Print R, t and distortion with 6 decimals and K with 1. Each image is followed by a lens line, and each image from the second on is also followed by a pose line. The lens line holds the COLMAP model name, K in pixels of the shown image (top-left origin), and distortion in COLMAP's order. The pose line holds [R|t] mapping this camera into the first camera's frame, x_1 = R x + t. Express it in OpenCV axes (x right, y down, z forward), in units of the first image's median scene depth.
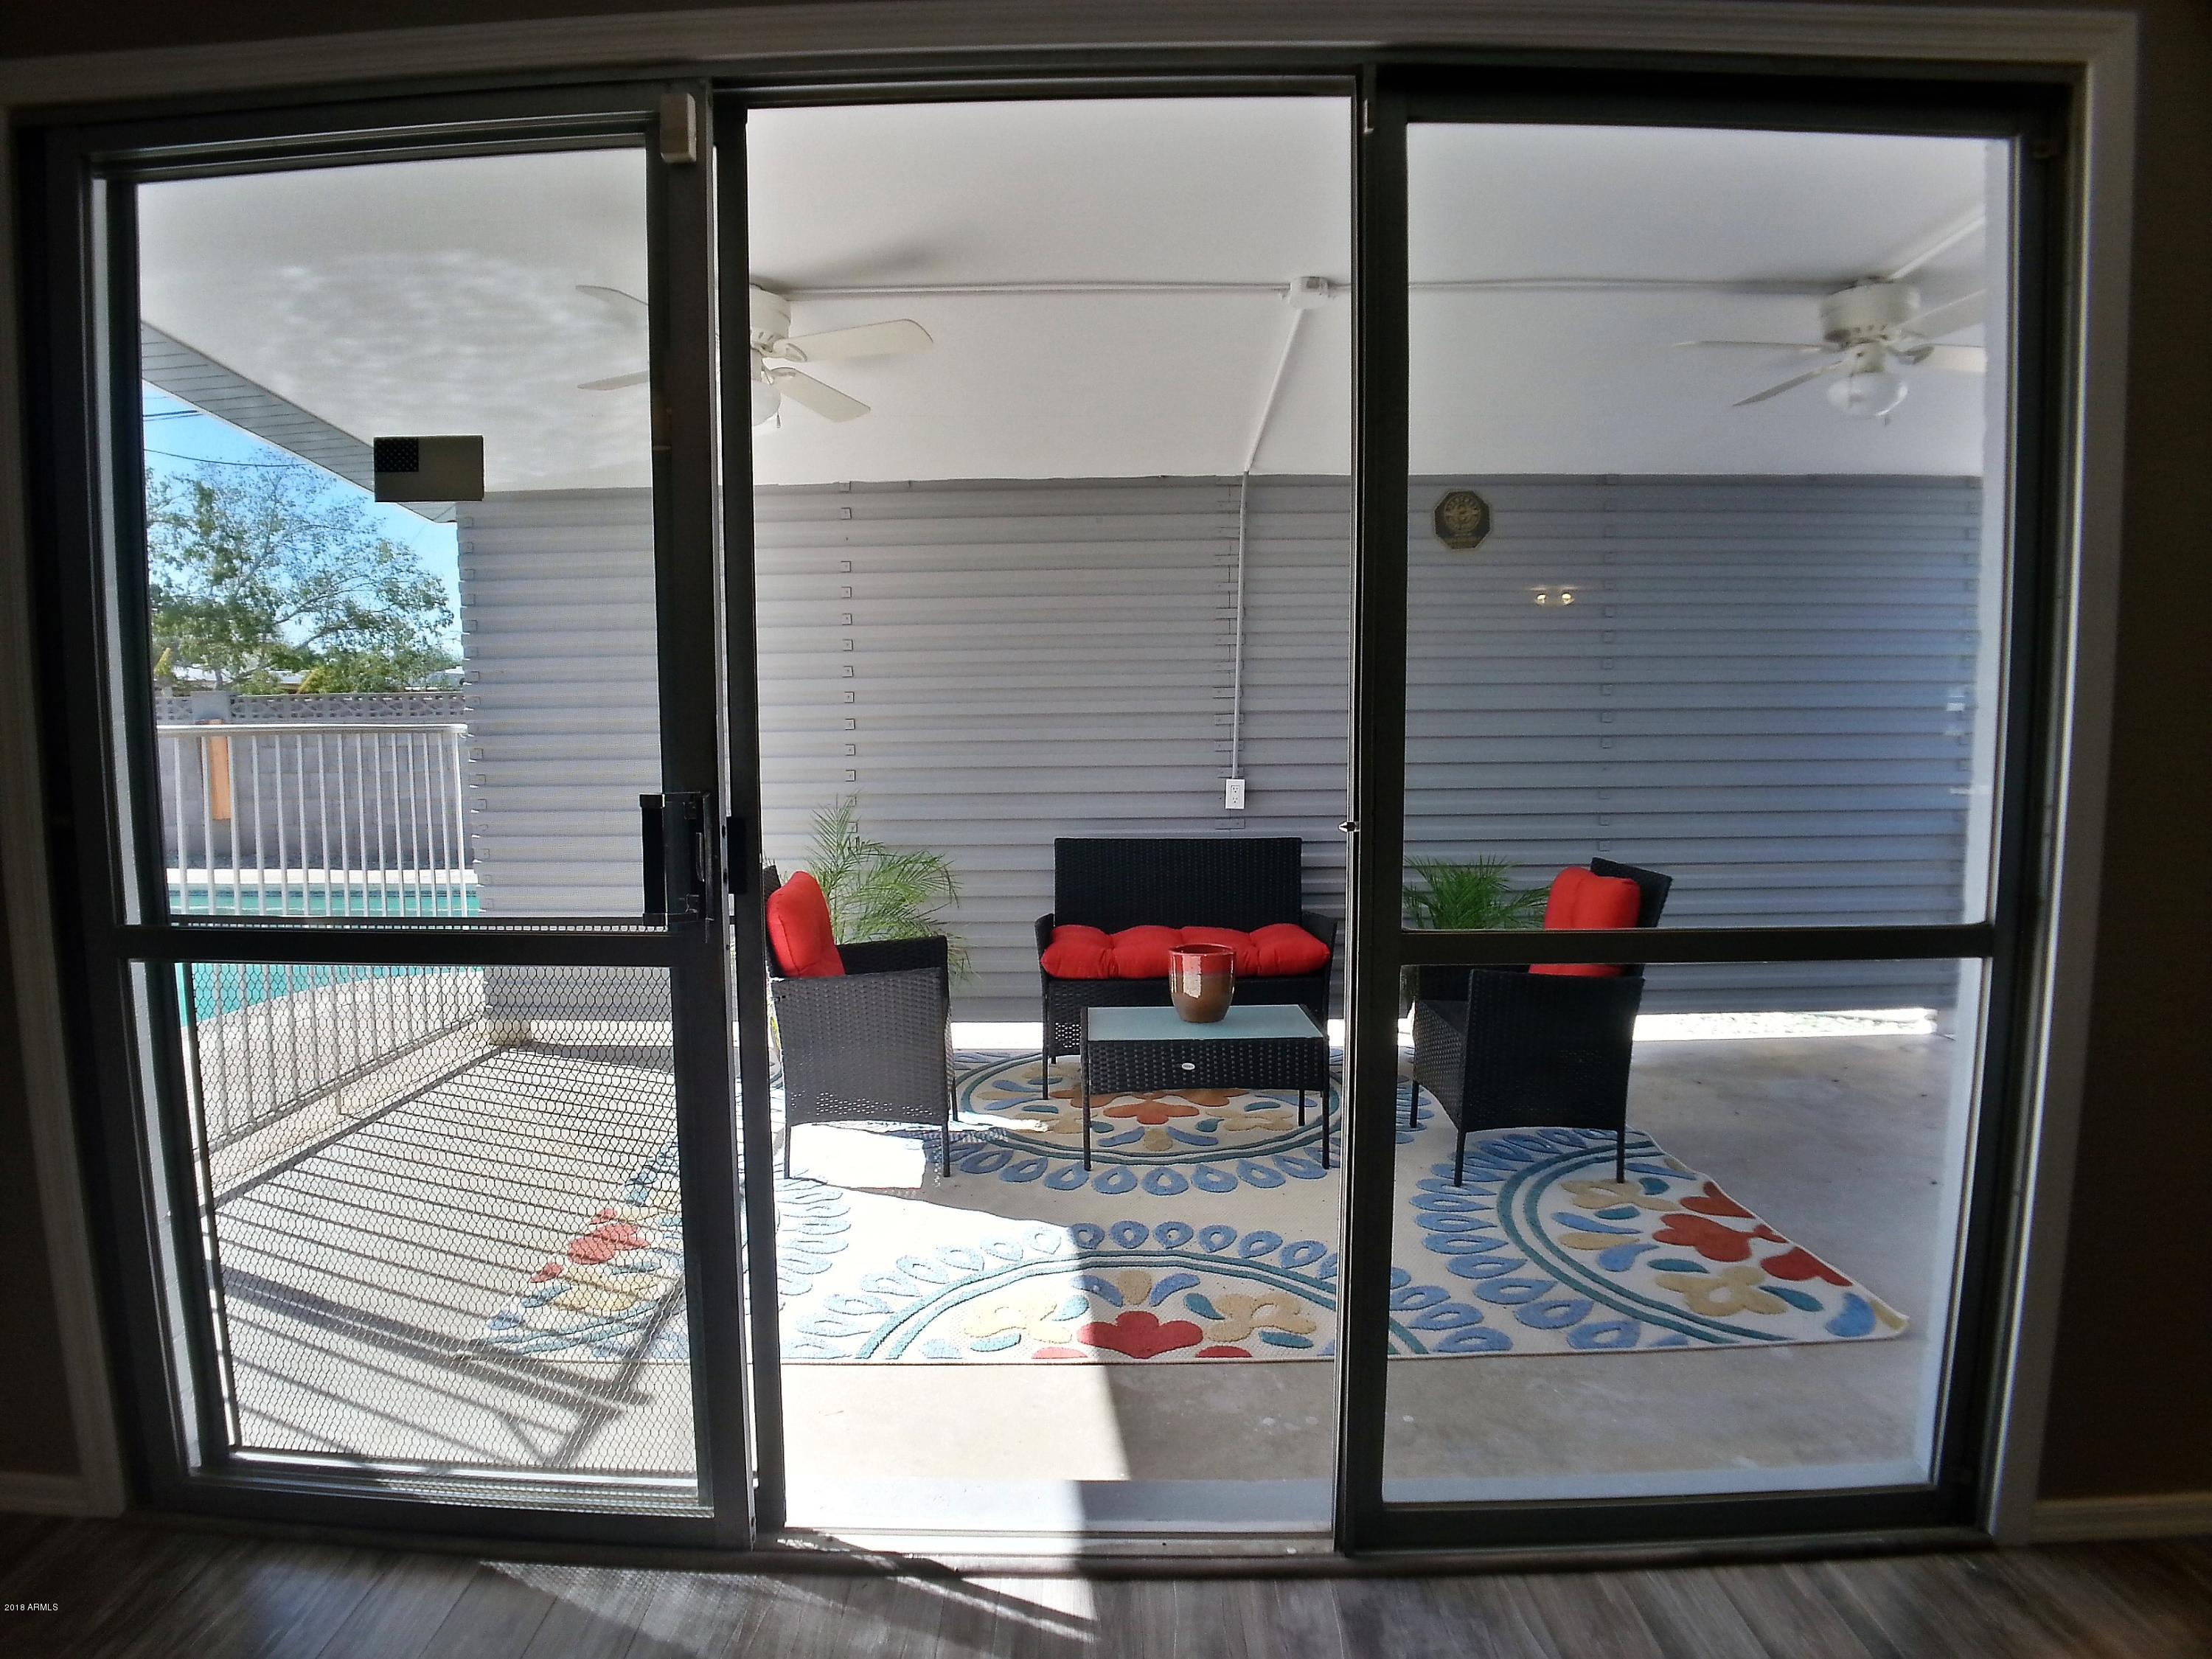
lens RADIAL K [[1194.0, 0, 1062.0], [0, 1194.0, 824.4], [0, 0, 1]] dist [-0.040720, -0.012438]
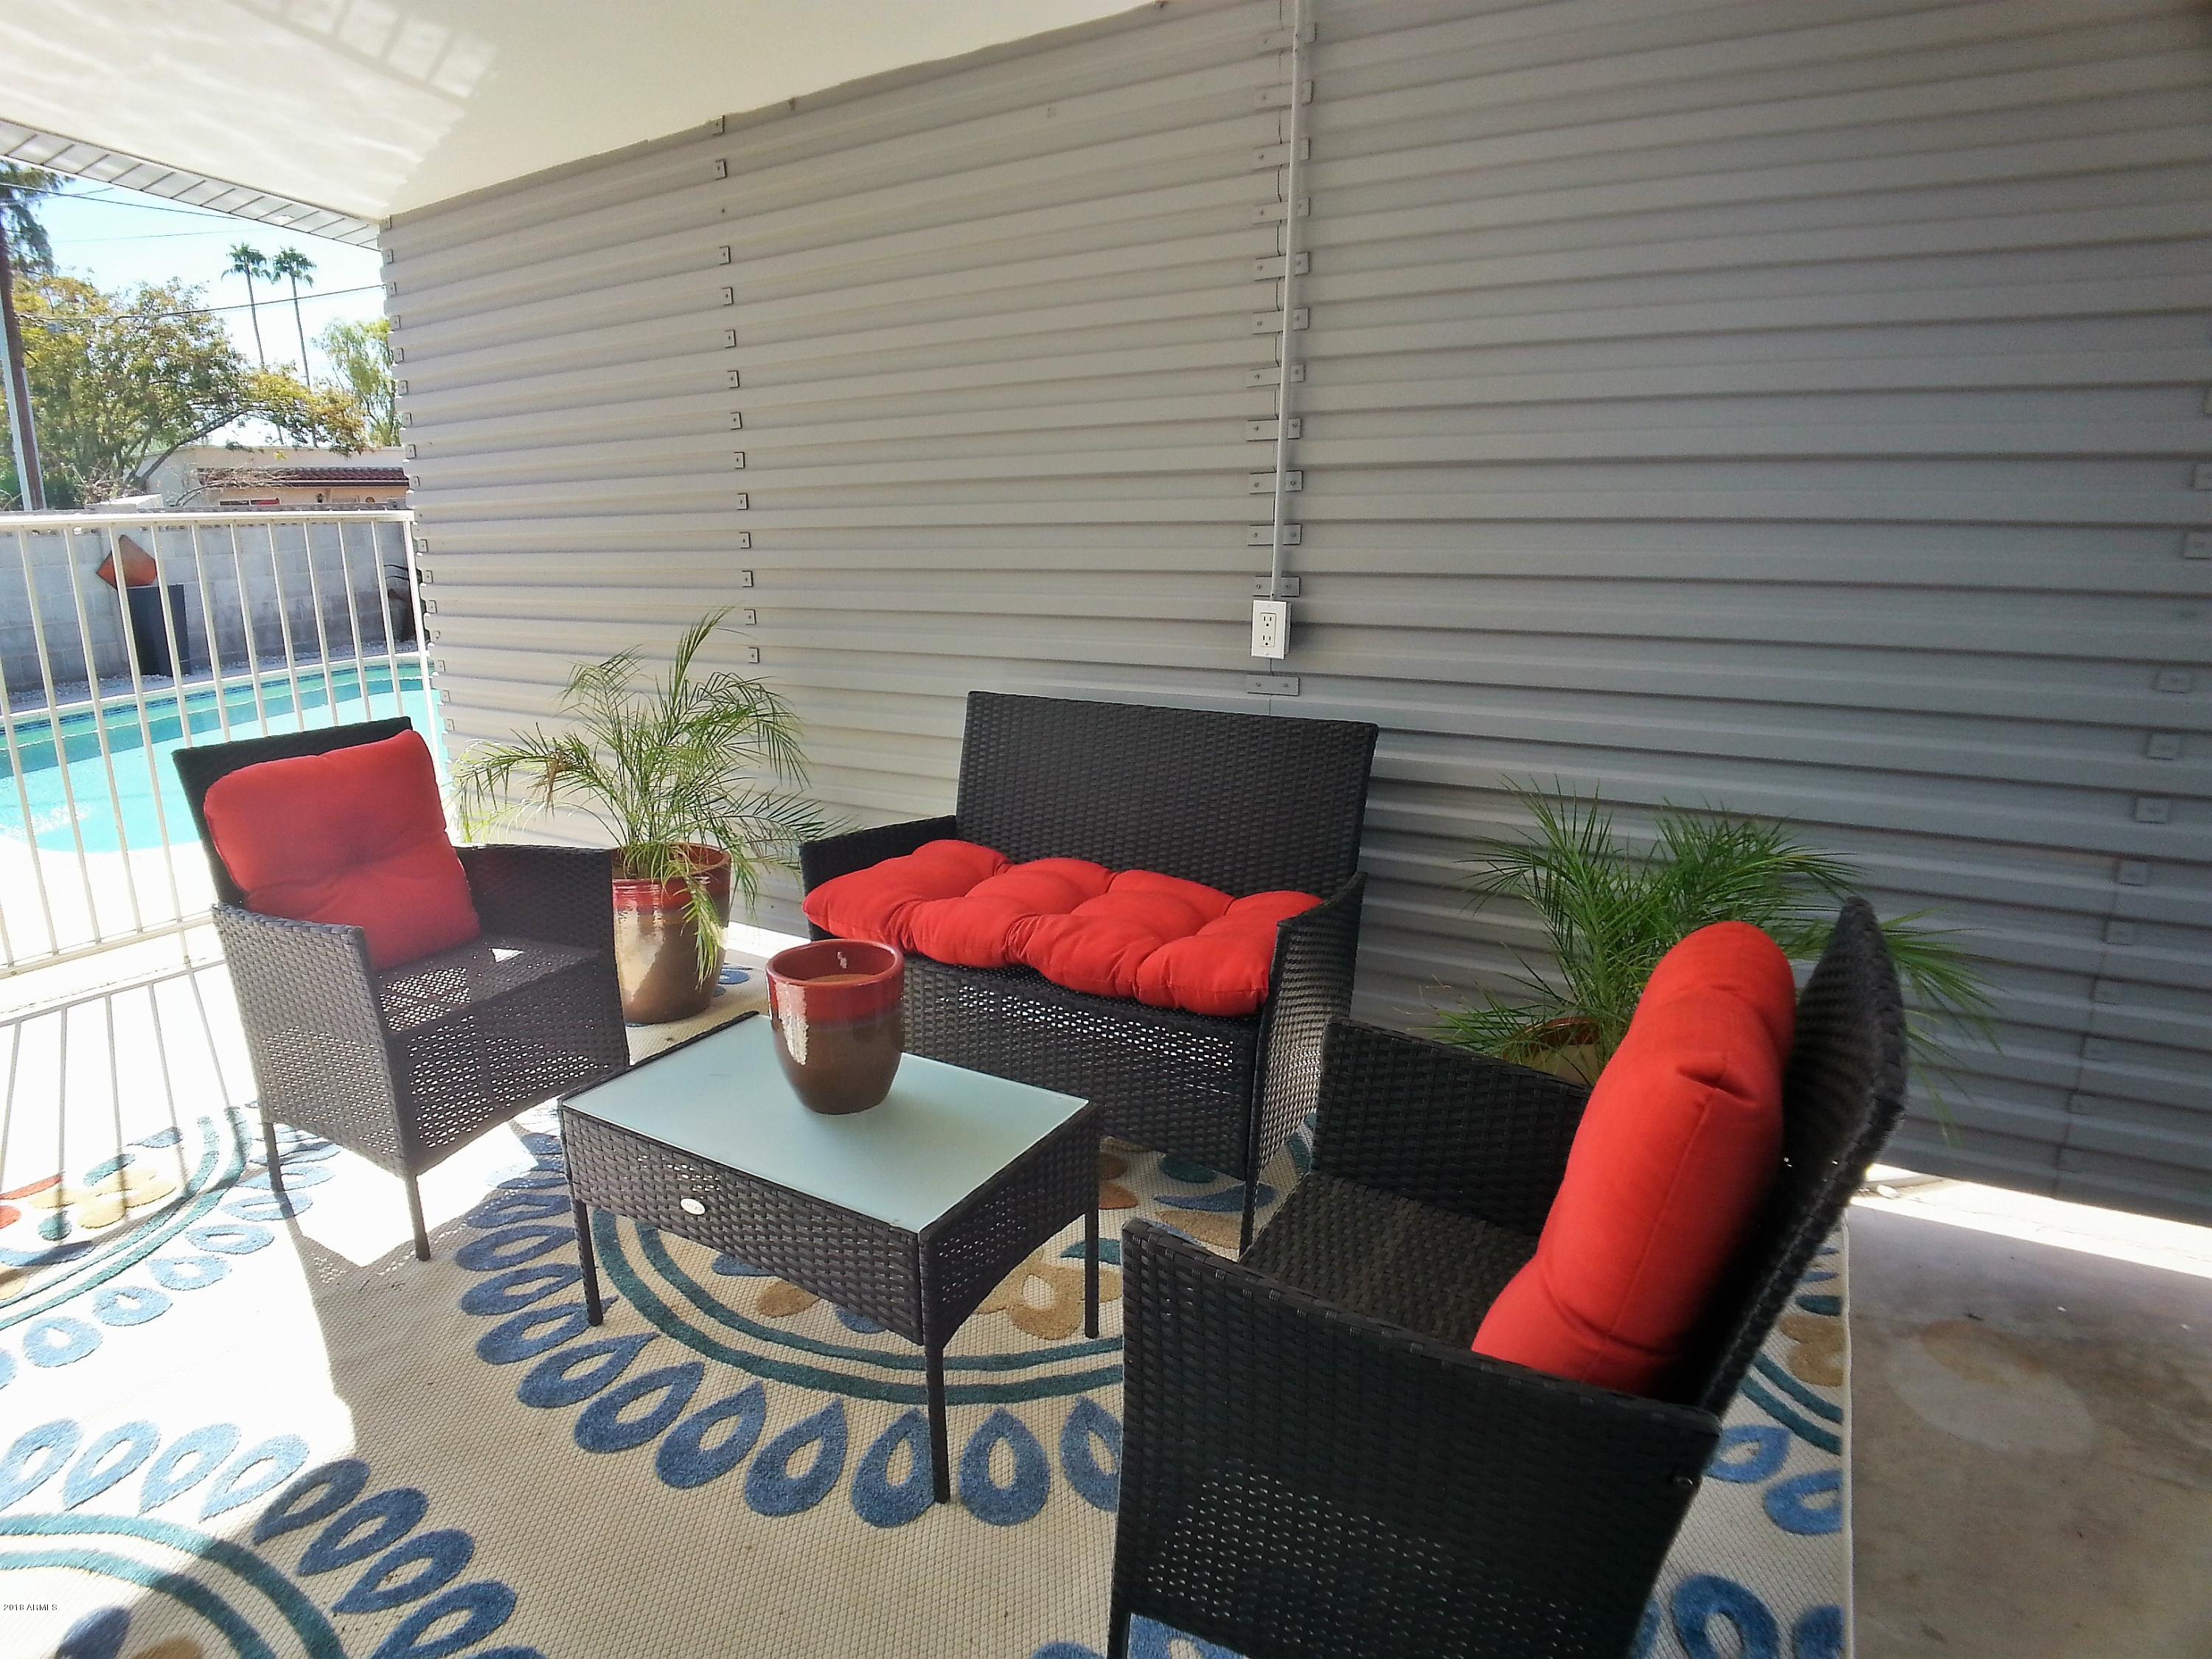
lens RADIAL K [[1194.0, 0, 1062.0], [0, 1194.0, 824.4], [0, 0, 1]] dist [-0.040720, -0.012438]
pose [[0.862832, 0.121298, -0.490722, 0.336200], [-0.032188, 0.981997, 0.186136, -0.036018], [0.504465, -0.144809, 0.851202, 0.496879]]
